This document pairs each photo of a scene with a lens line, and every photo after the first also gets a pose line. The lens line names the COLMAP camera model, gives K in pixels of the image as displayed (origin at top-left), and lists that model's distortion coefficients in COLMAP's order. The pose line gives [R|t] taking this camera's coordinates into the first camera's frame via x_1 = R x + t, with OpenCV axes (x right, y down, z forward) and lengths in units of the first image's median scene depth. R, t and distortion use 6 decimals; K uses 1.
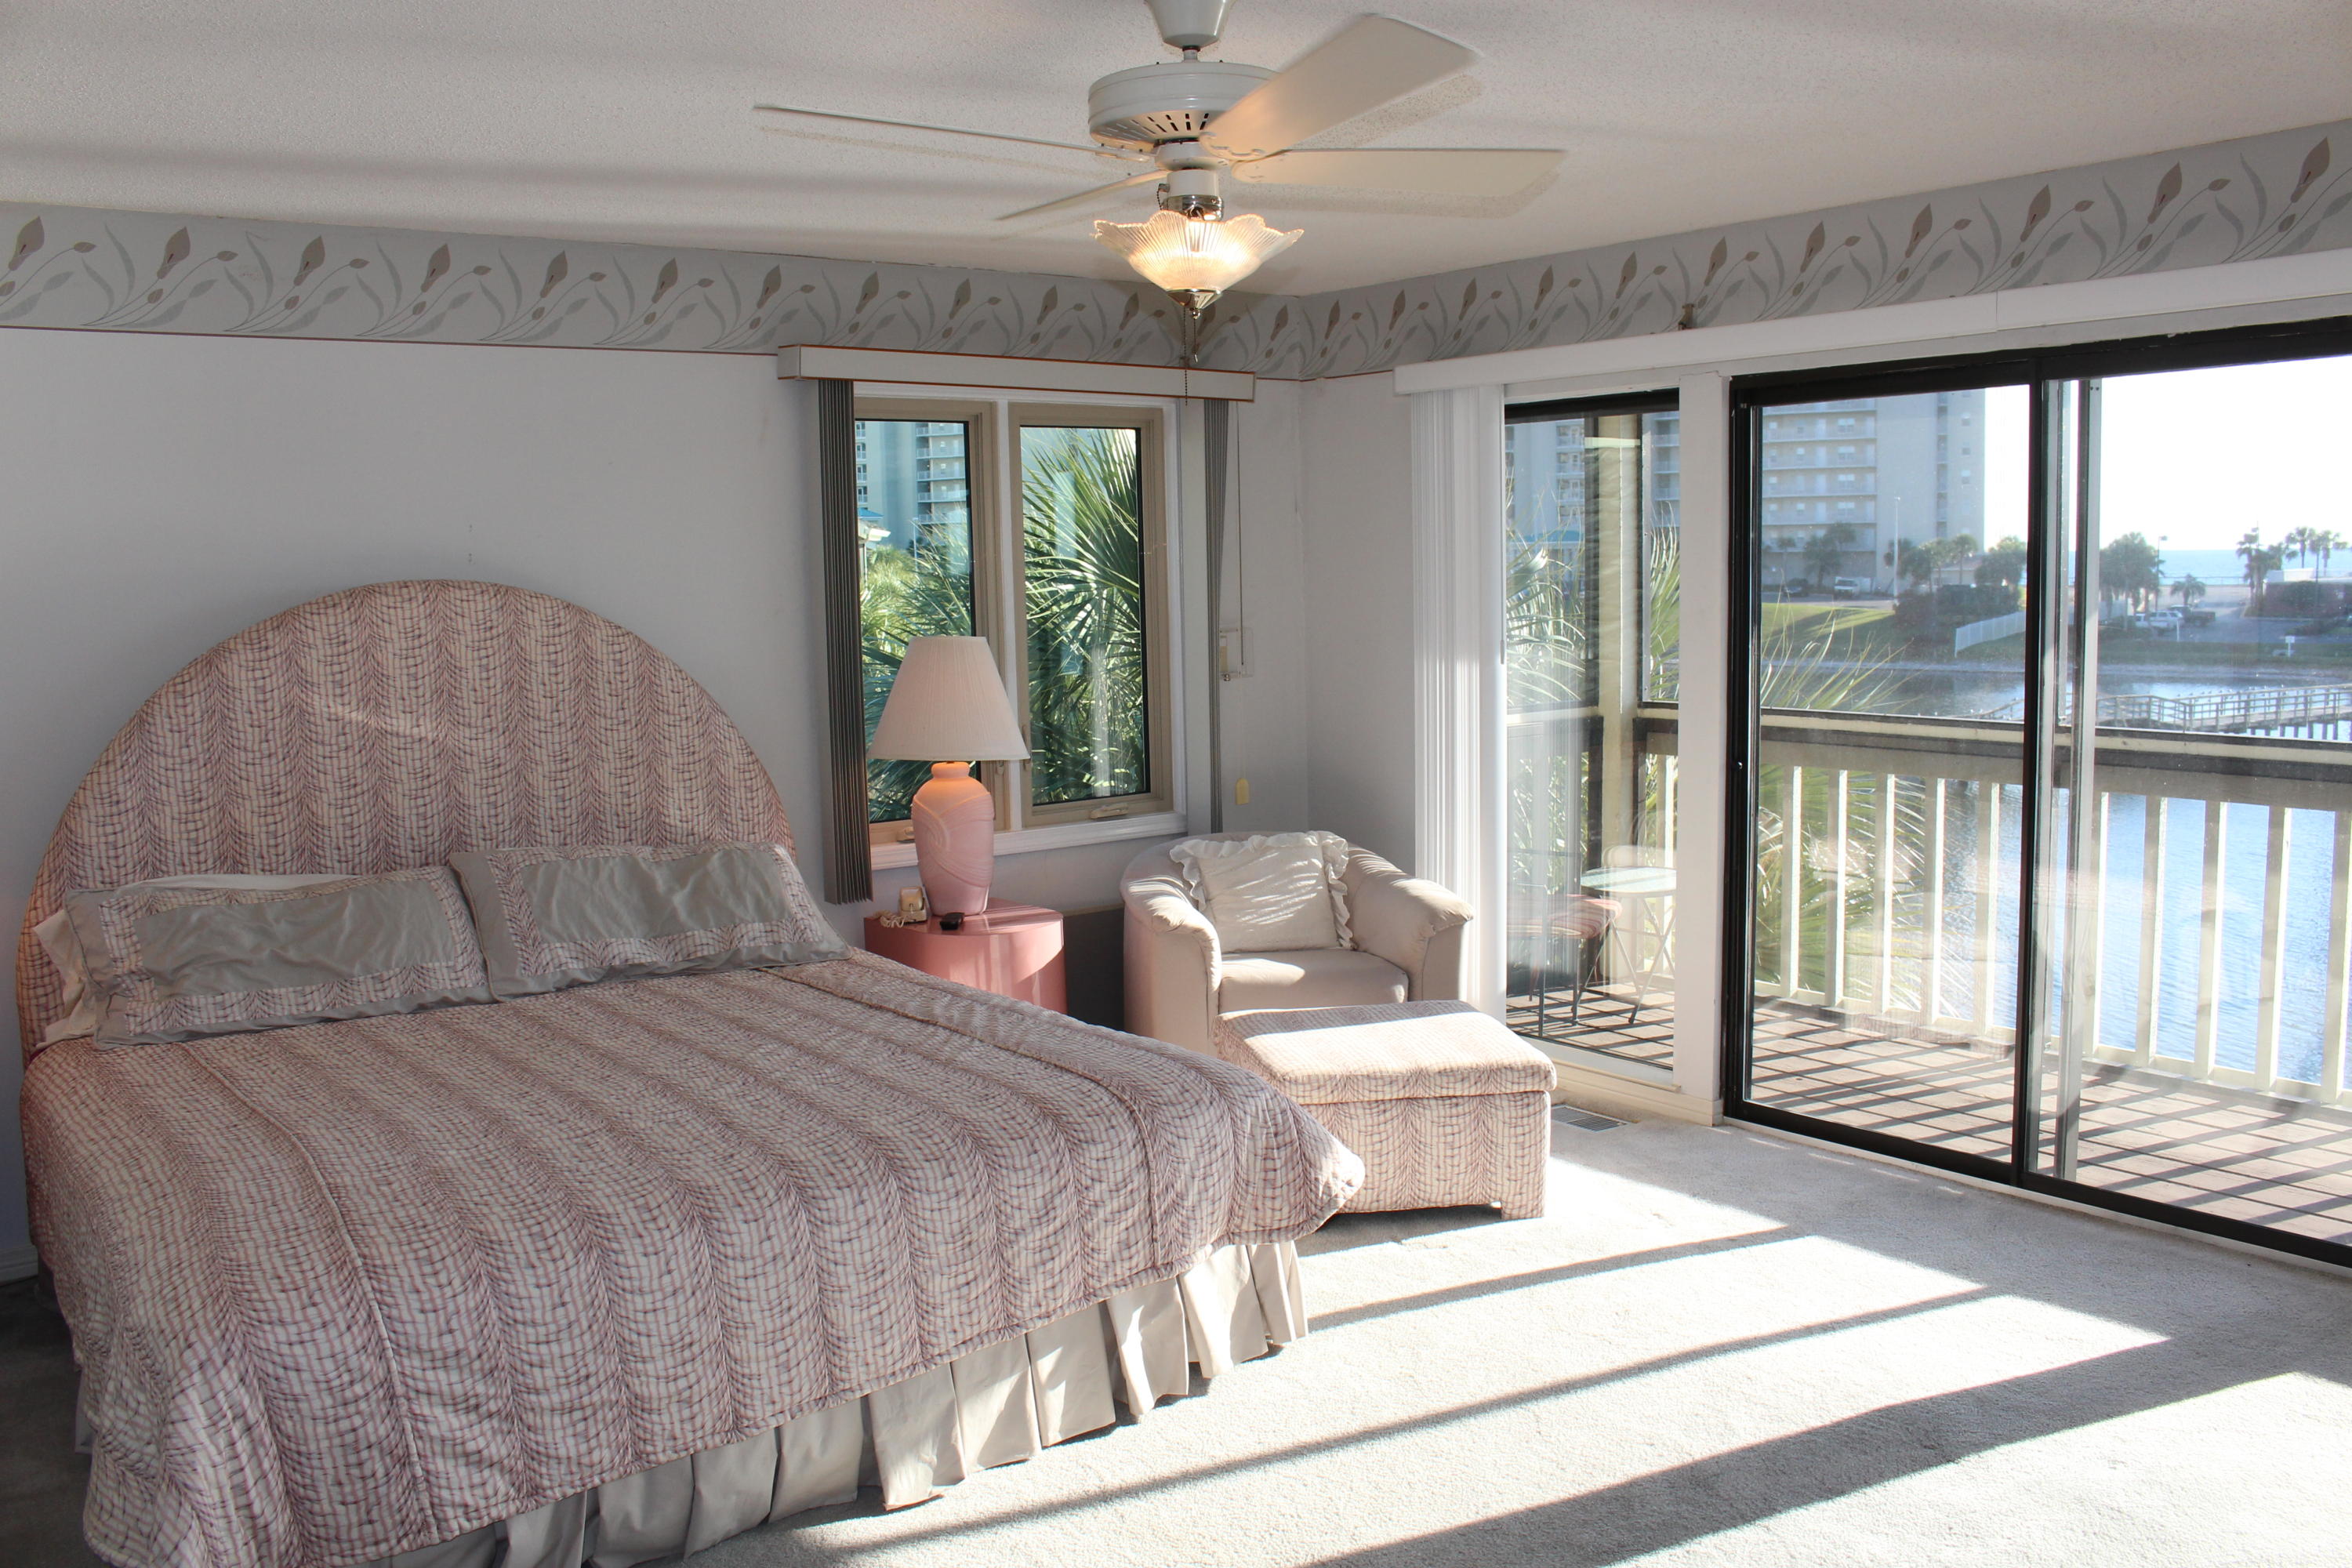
lens RADIAL K [[1935.3, 0, 1184.1], [0, 1935.3, 782.0], [0, 0, 1]] dist [-0.165844, 0.130797]
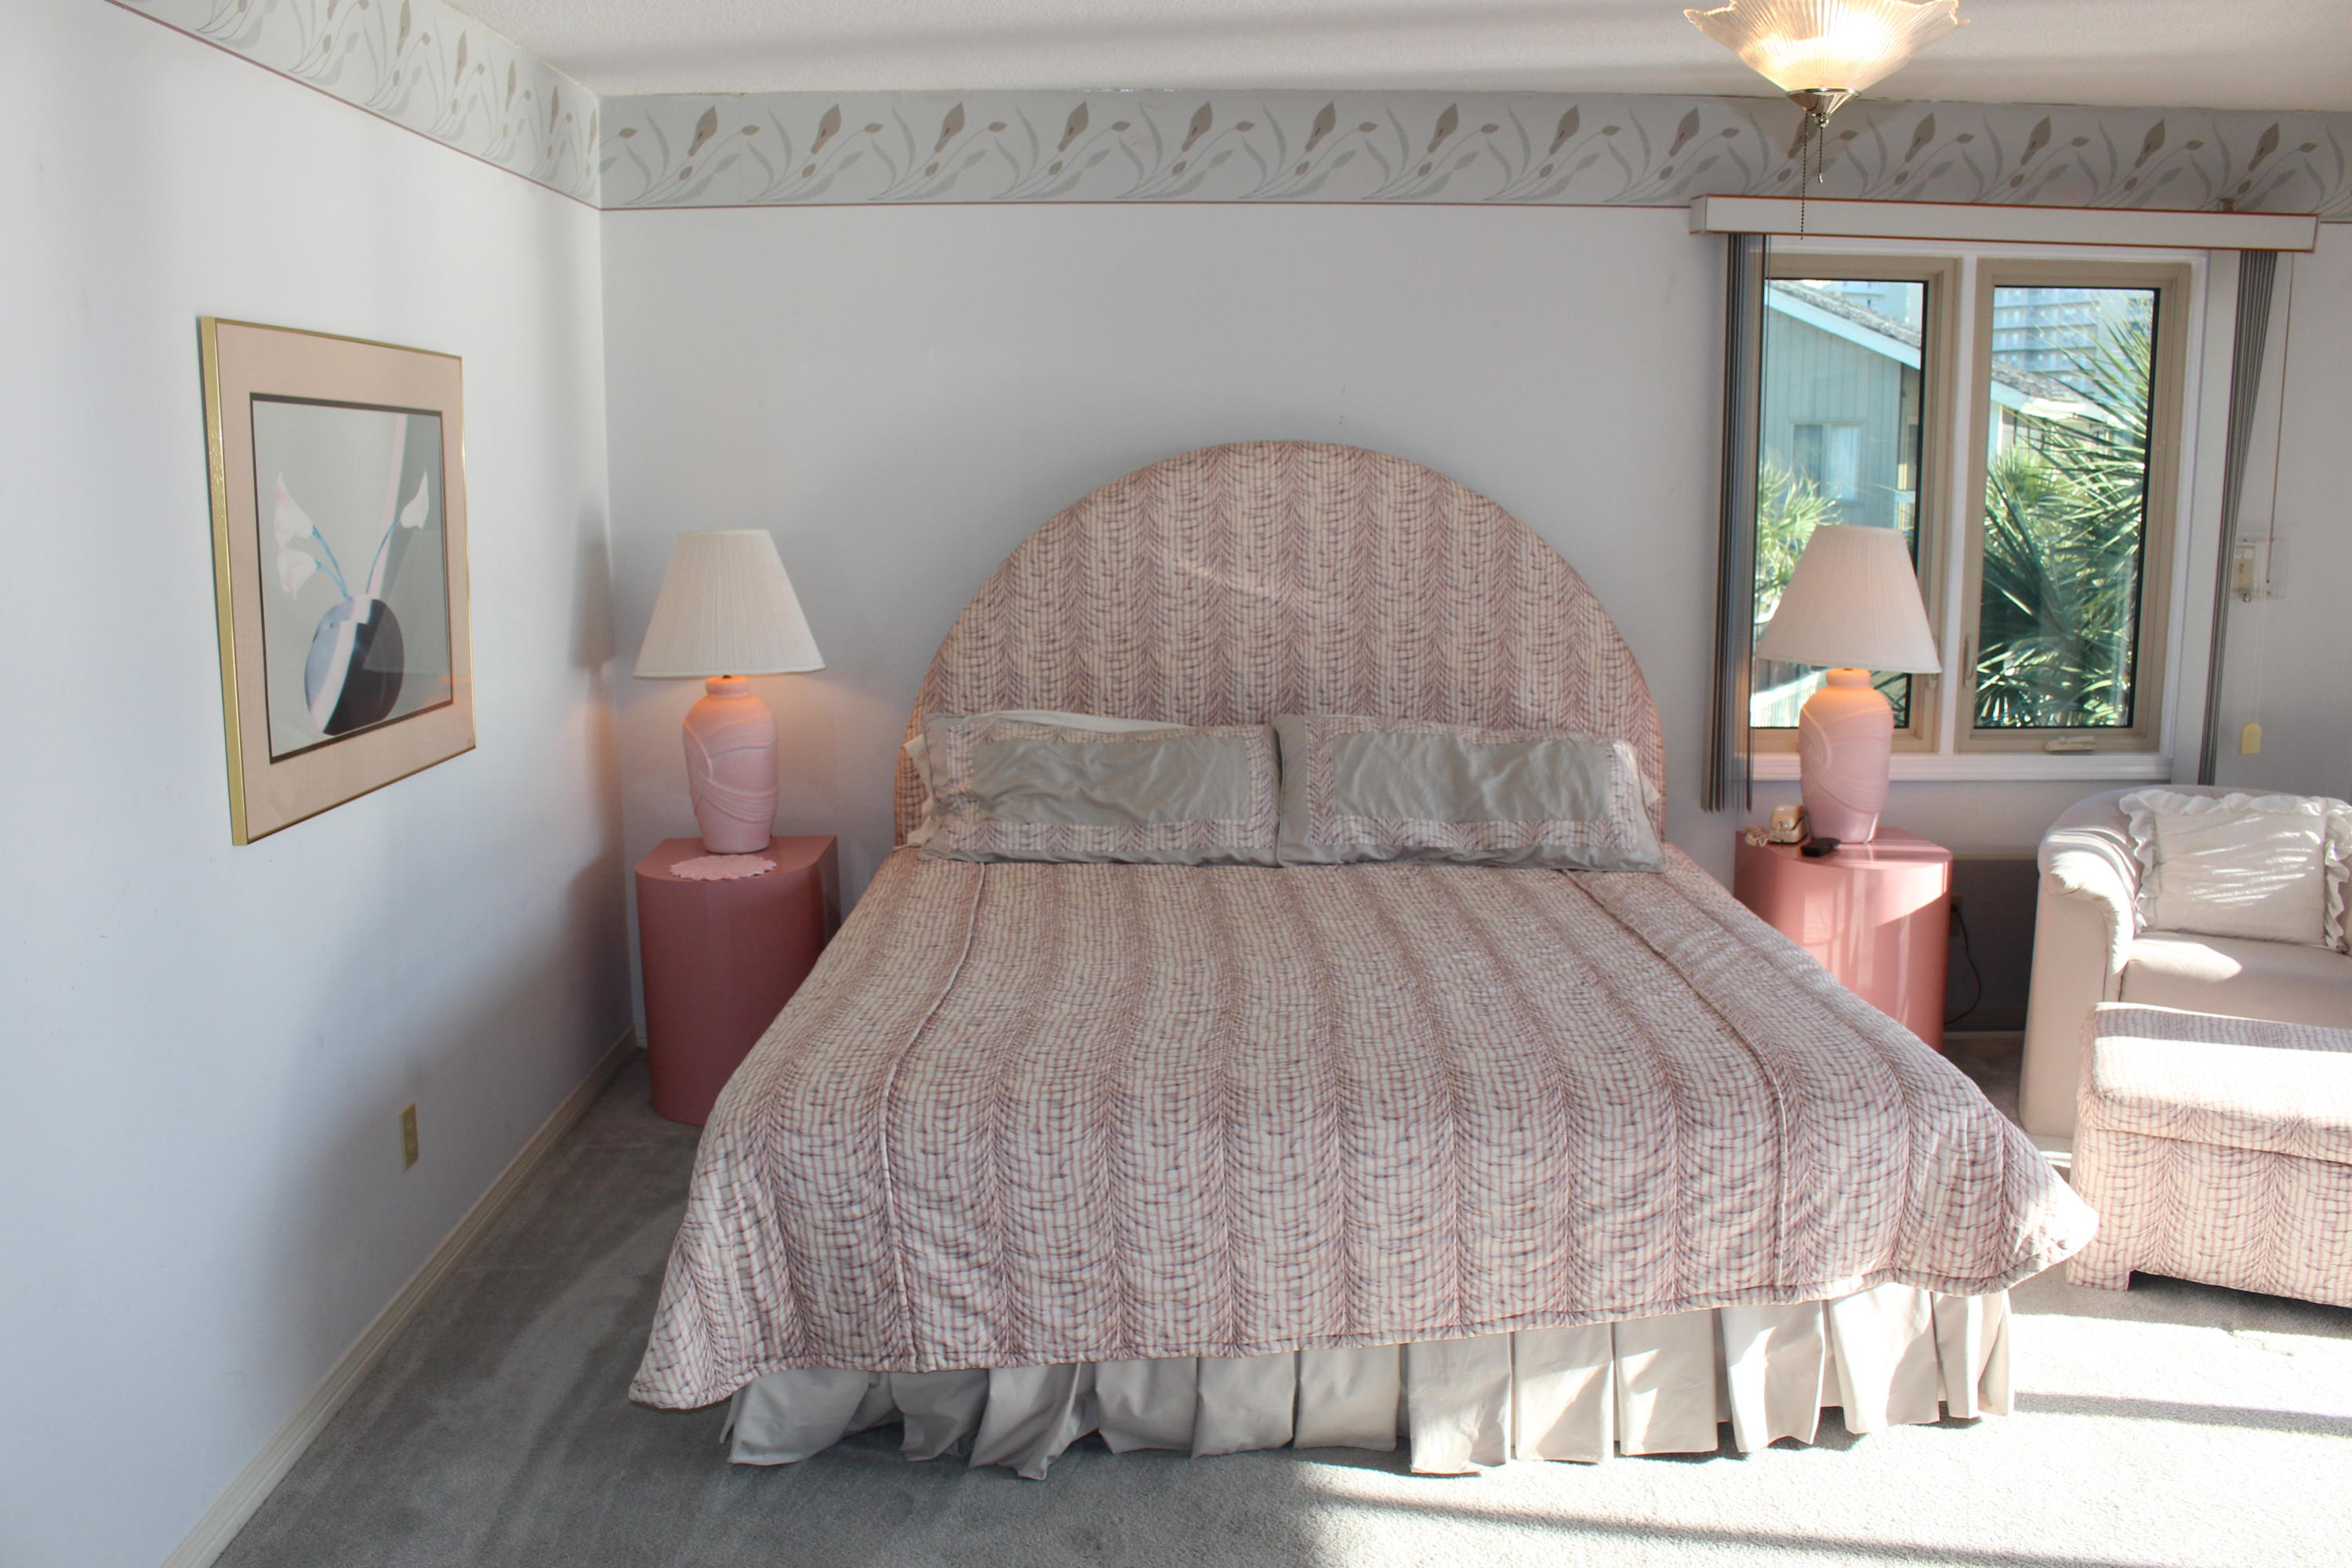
lens RADIAL K [[1935.5, 0, 1176.0], [0, 1935.5, 784.0], [0, 0, 1]] dist [-0.162714, 0.126043]
pose [[0.804031, 0.119052, -0.582546, 0.192373], [-0.081069, 0.992550, 0.090951, -0.016233], [0.589034, -0.025901, 0.807693, 0.153368]]
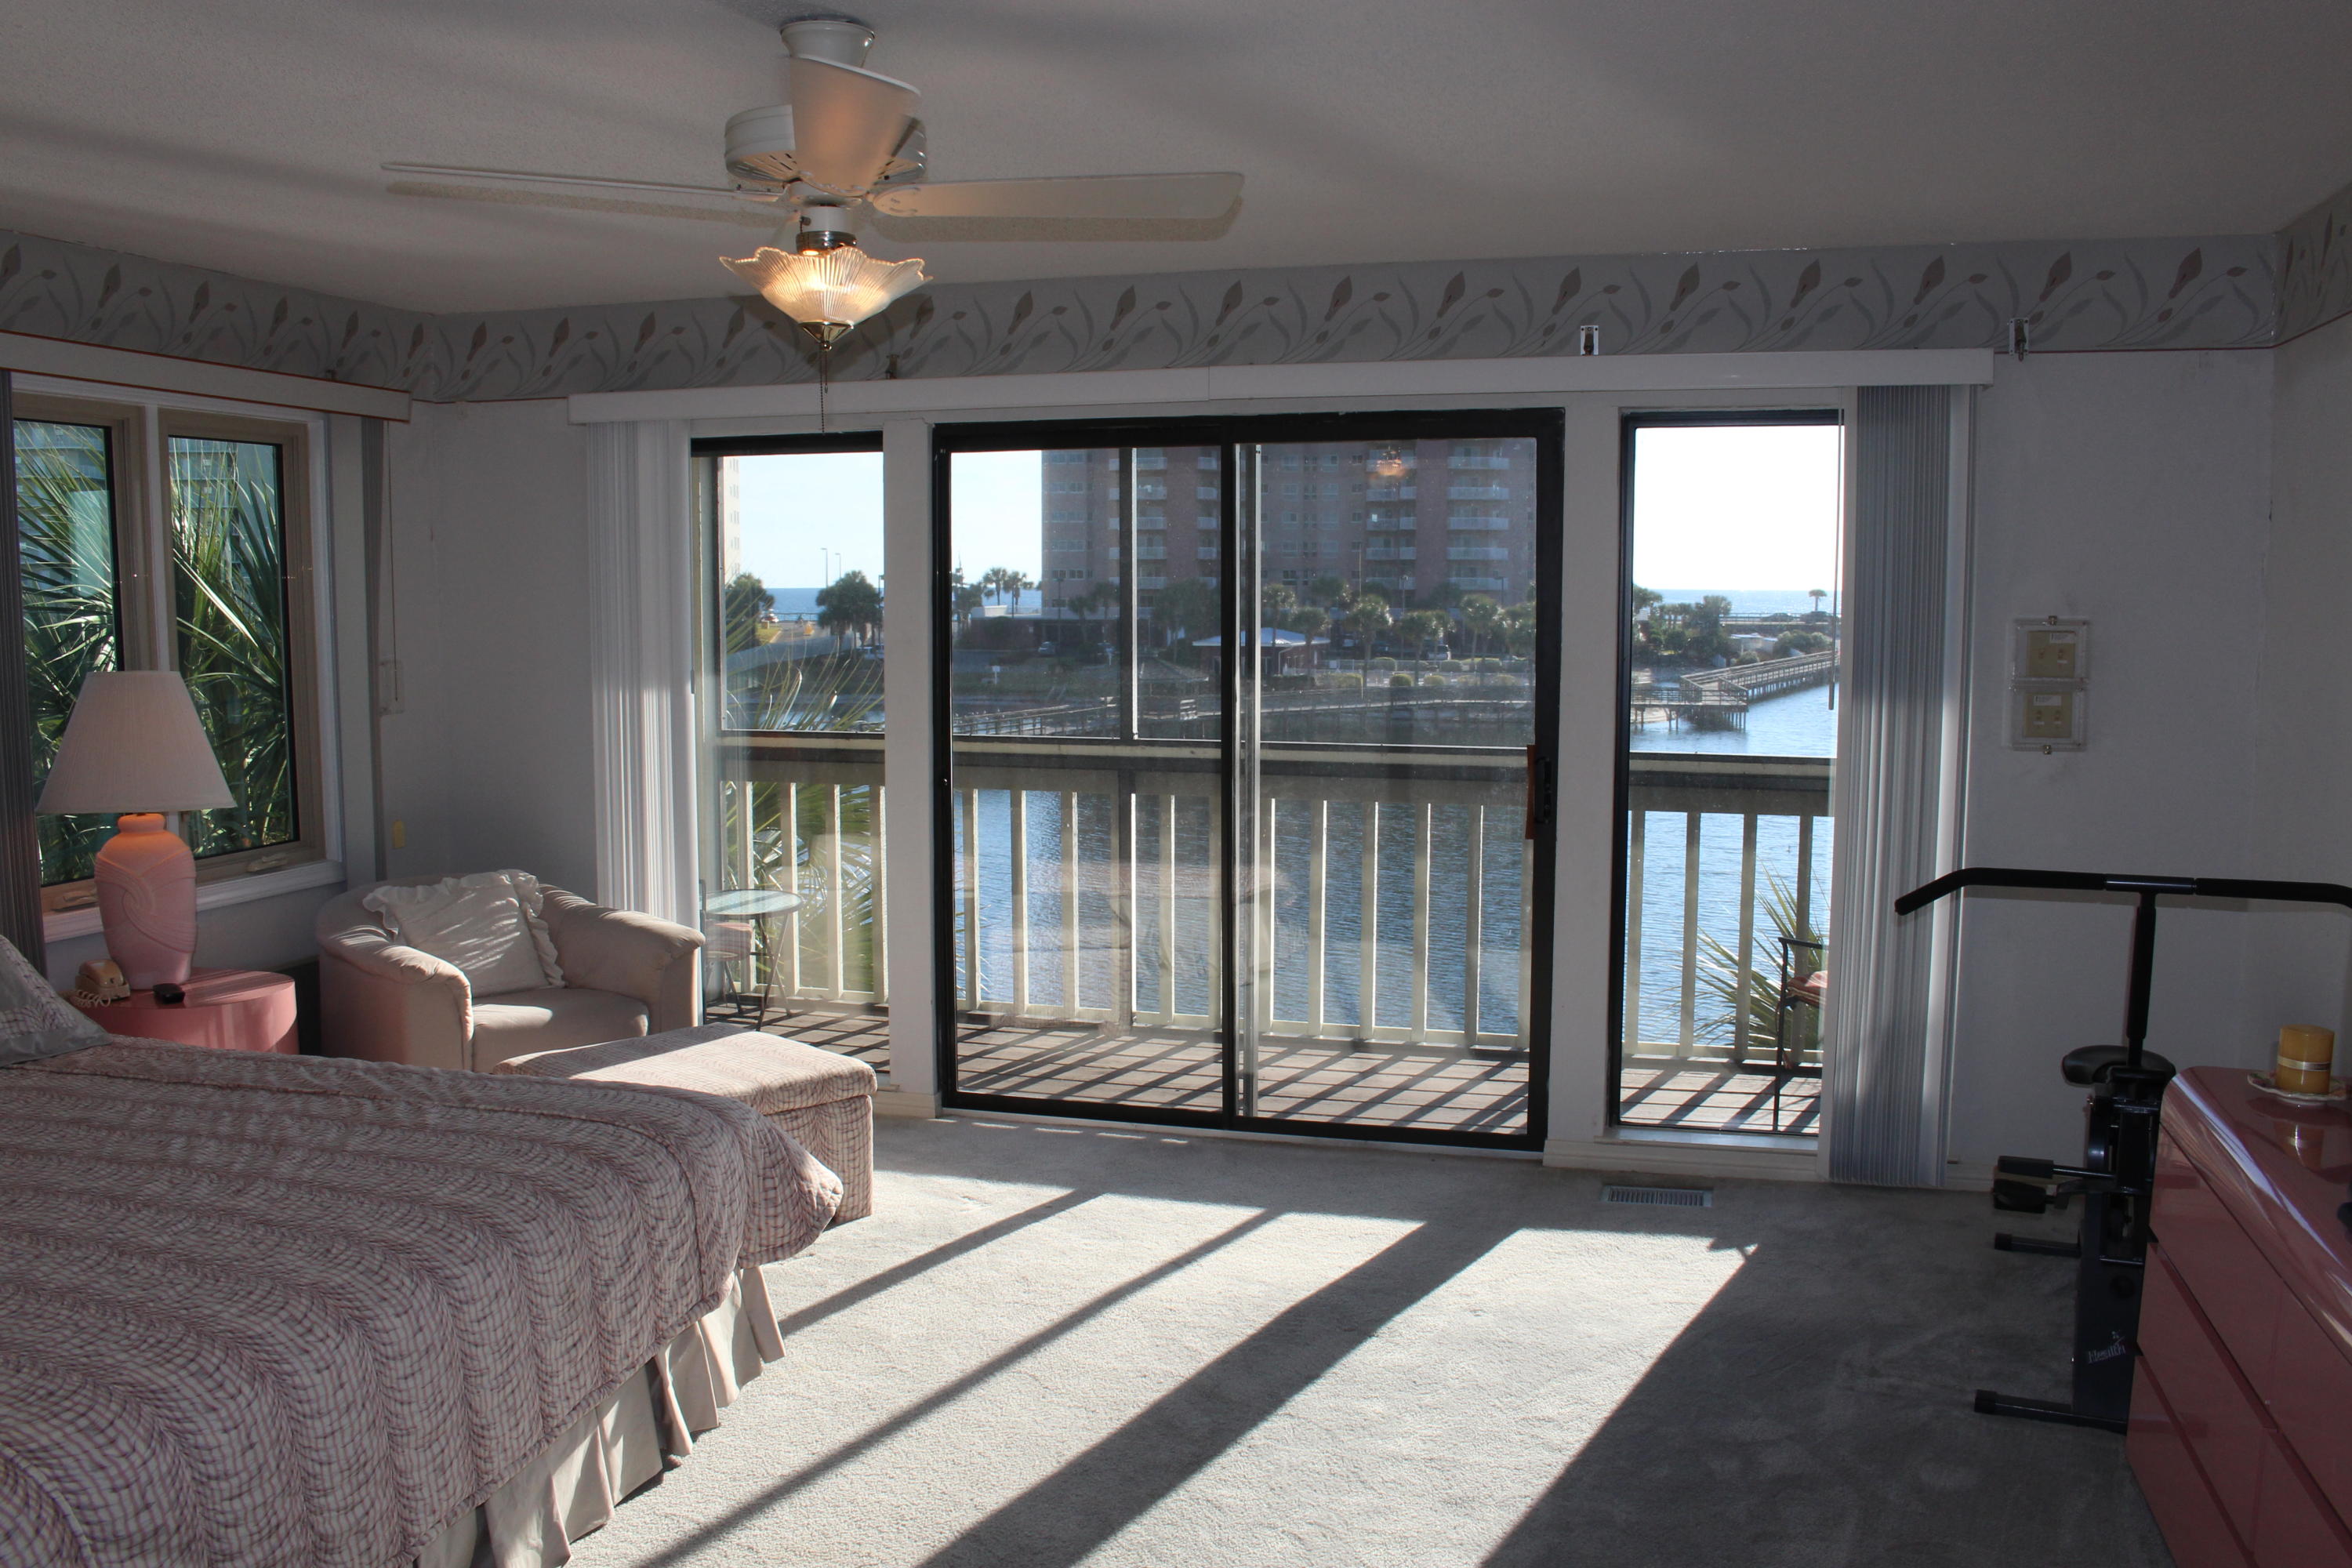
lens RADIAL K [[1935.3, 0, 1184.1], [0, 1935.3, 782.0], [0, 0, 1]] dist [-0.165844, 0.130797]
pose [[0.802722, -0.038134, 0.595133, -0.324578], [0.049198, 0.998786, -0.002360, 0.000696], [-0.594321, 0.031174, 0.803623, 0.048724]]
